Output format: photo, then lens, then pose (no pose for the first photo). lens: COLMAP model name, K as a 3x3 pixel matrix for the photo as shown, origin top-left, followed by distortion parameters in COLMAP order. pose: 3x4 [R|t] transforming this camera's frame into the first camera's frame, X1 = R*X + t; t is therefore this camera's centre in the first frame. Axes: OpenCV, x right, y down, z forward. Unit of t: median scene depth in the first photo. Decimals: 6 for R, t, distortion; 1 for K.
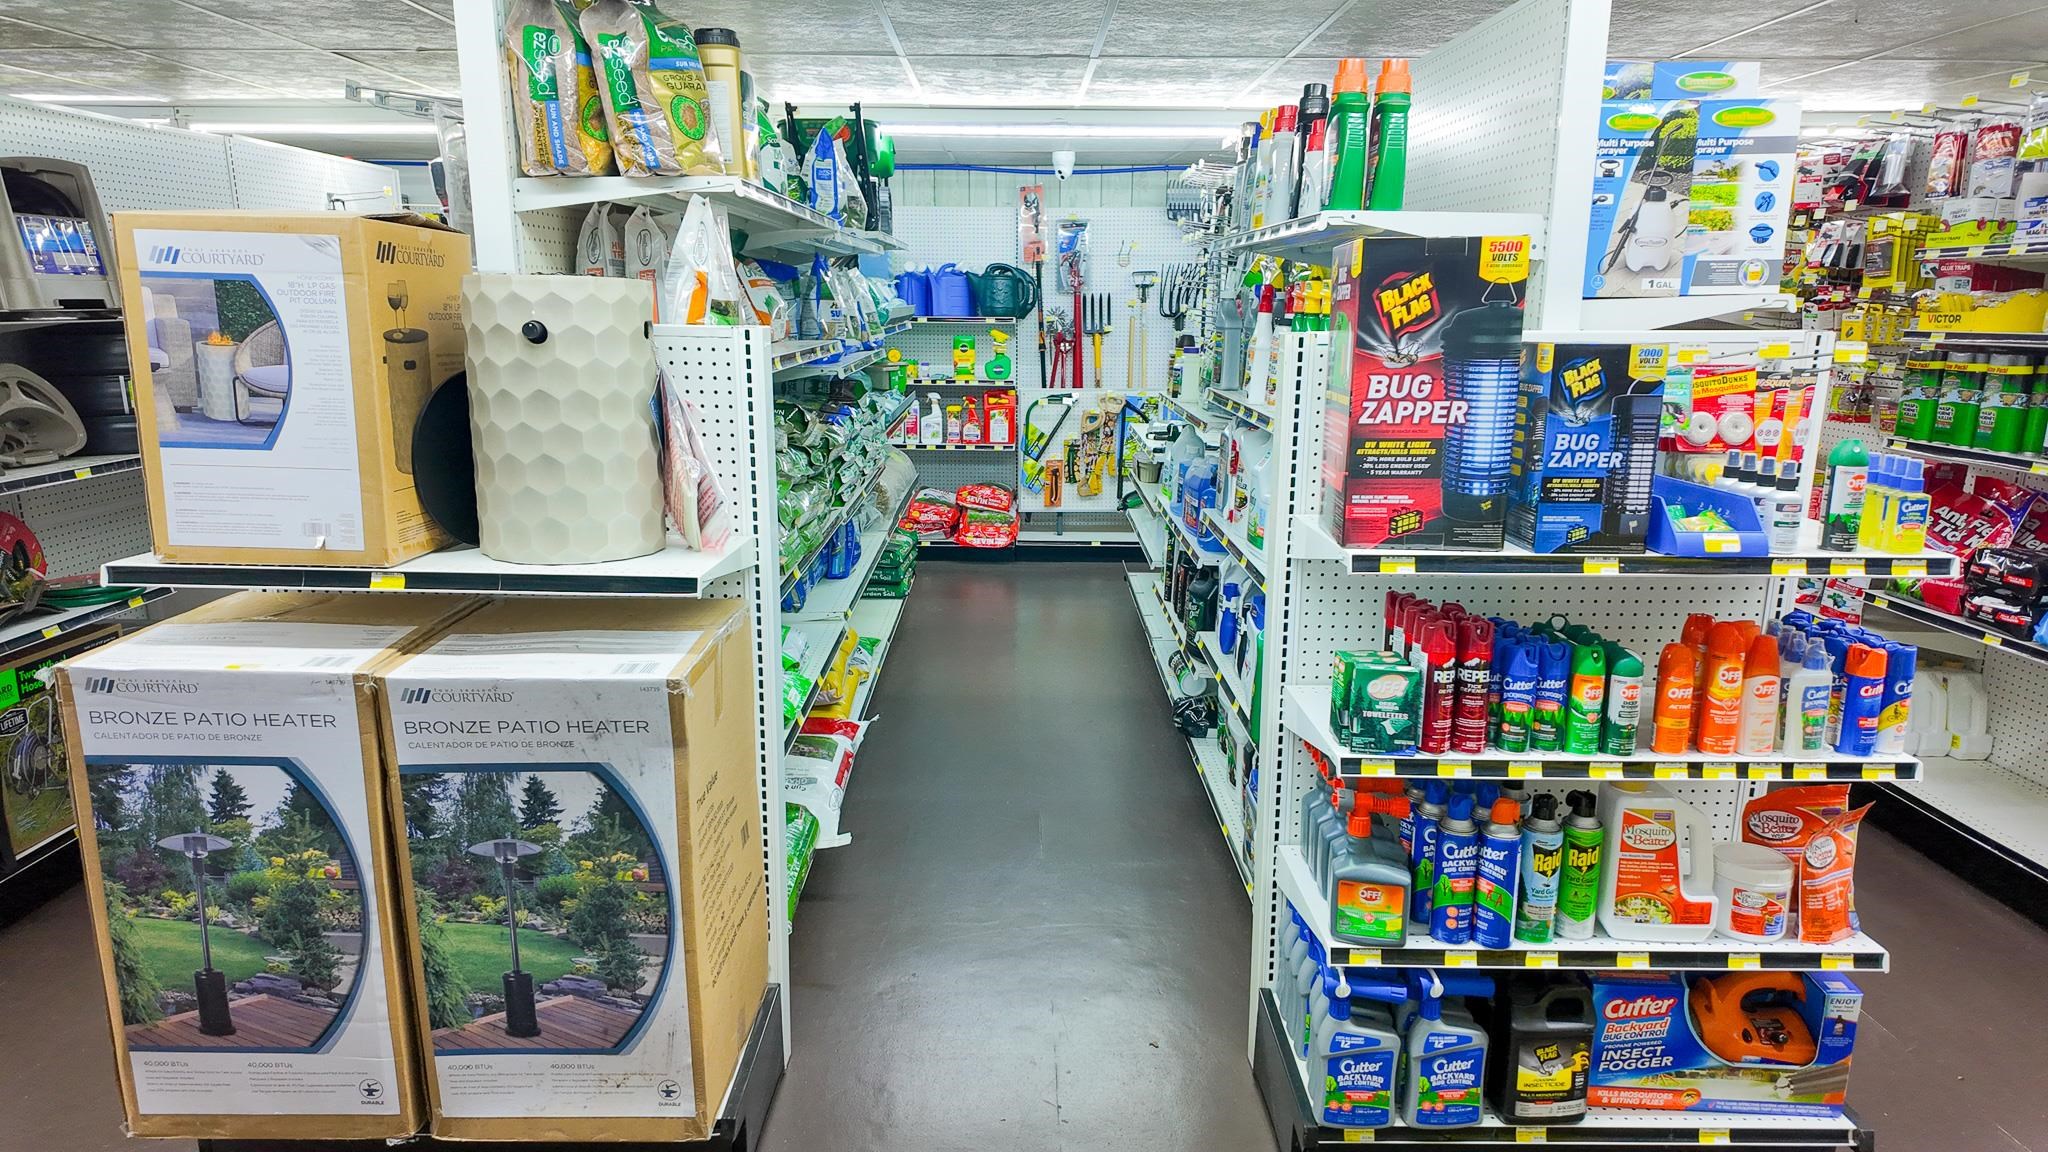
lens RADIAL K [[1212.3, 0, 1023.4], [0, 1212.3, 571.2], [0, 0, 1]] dist [0.013029, -0.002352]
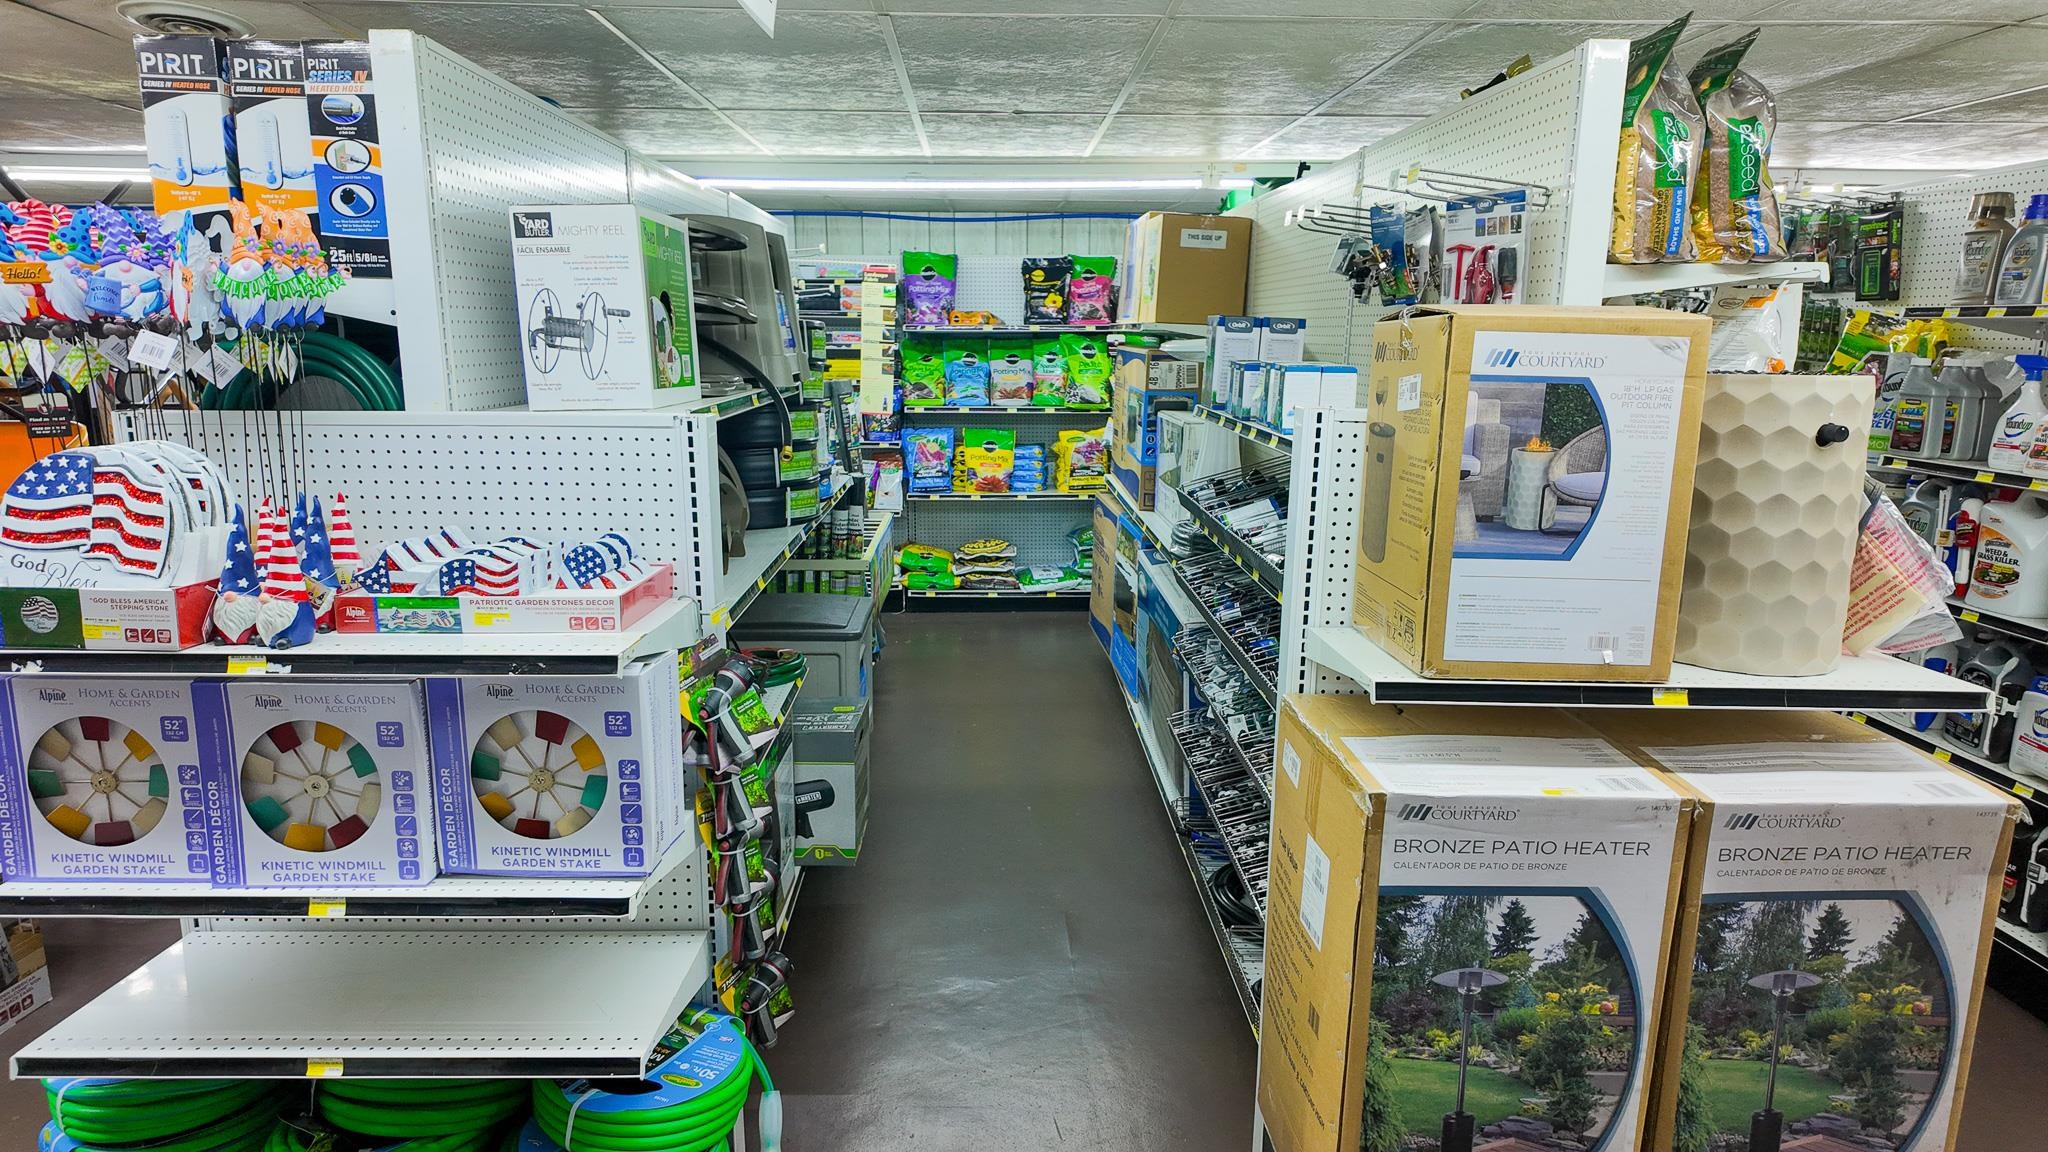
lens RADIAL K [[1212.3, 0, 1022.1], [0, 1212.3, 575.4], [0, 0, 1]] dist [0.013029, -0.002352]
pose [[0.999426, -0.002989, 0.033743, -1.079383], [0.003810, 0.999697, -0.024299, -0.066880], [-0.033660, 0.024414, 0.999135, 0.071342]]
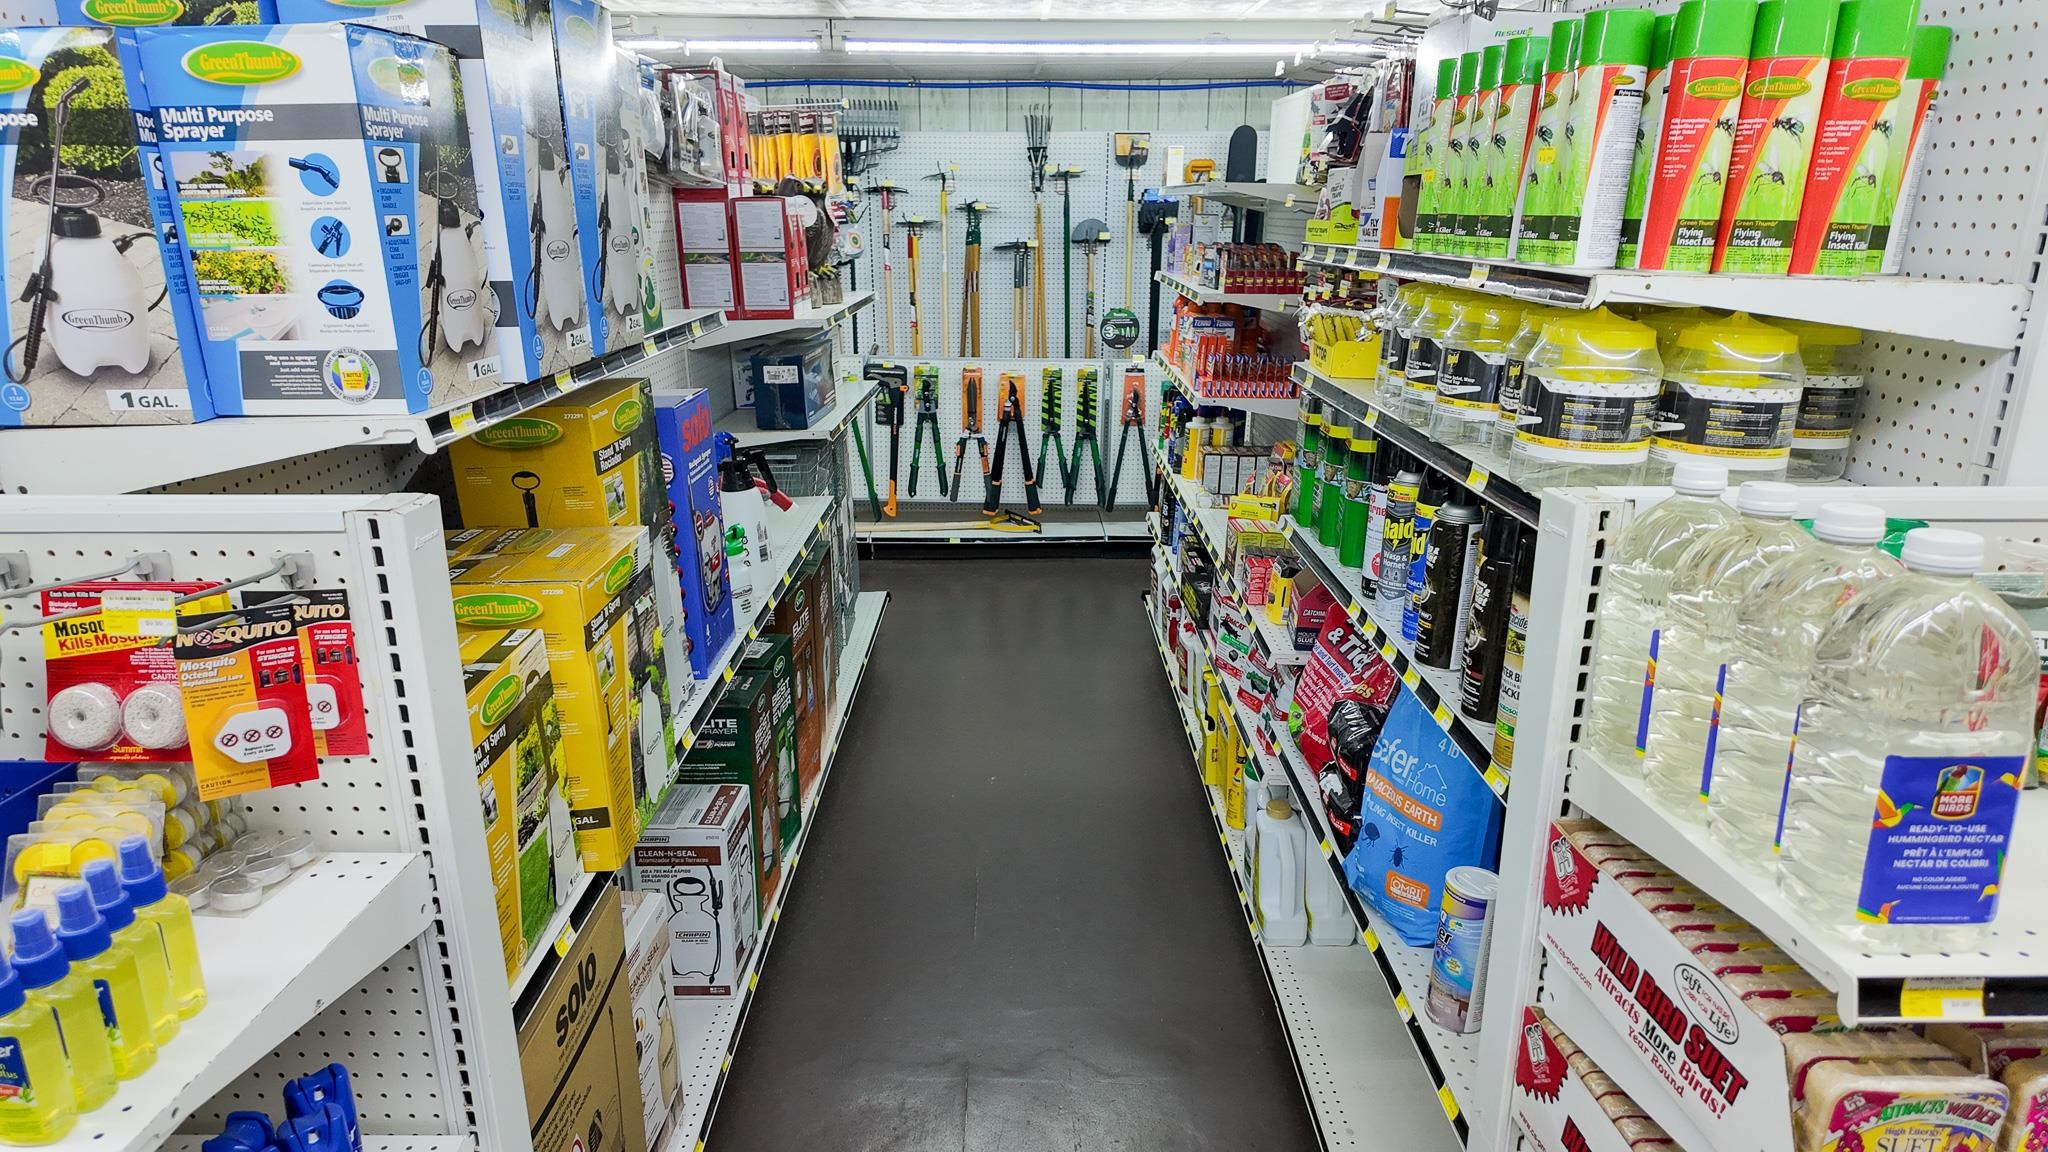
lens RADIAL K [[1212.3, 0, 1020.1], [0, 1212.3, 575.9], [0, 0, 1]] dist [0.013029, -0.002352]
pose [[0.999976, -0.006830, 0.001383, 0.409638], [0.006722, 0.997708, 0.067333, -0.090212], [-0.001840, -0.067322, 0.997730, 0.226168]]
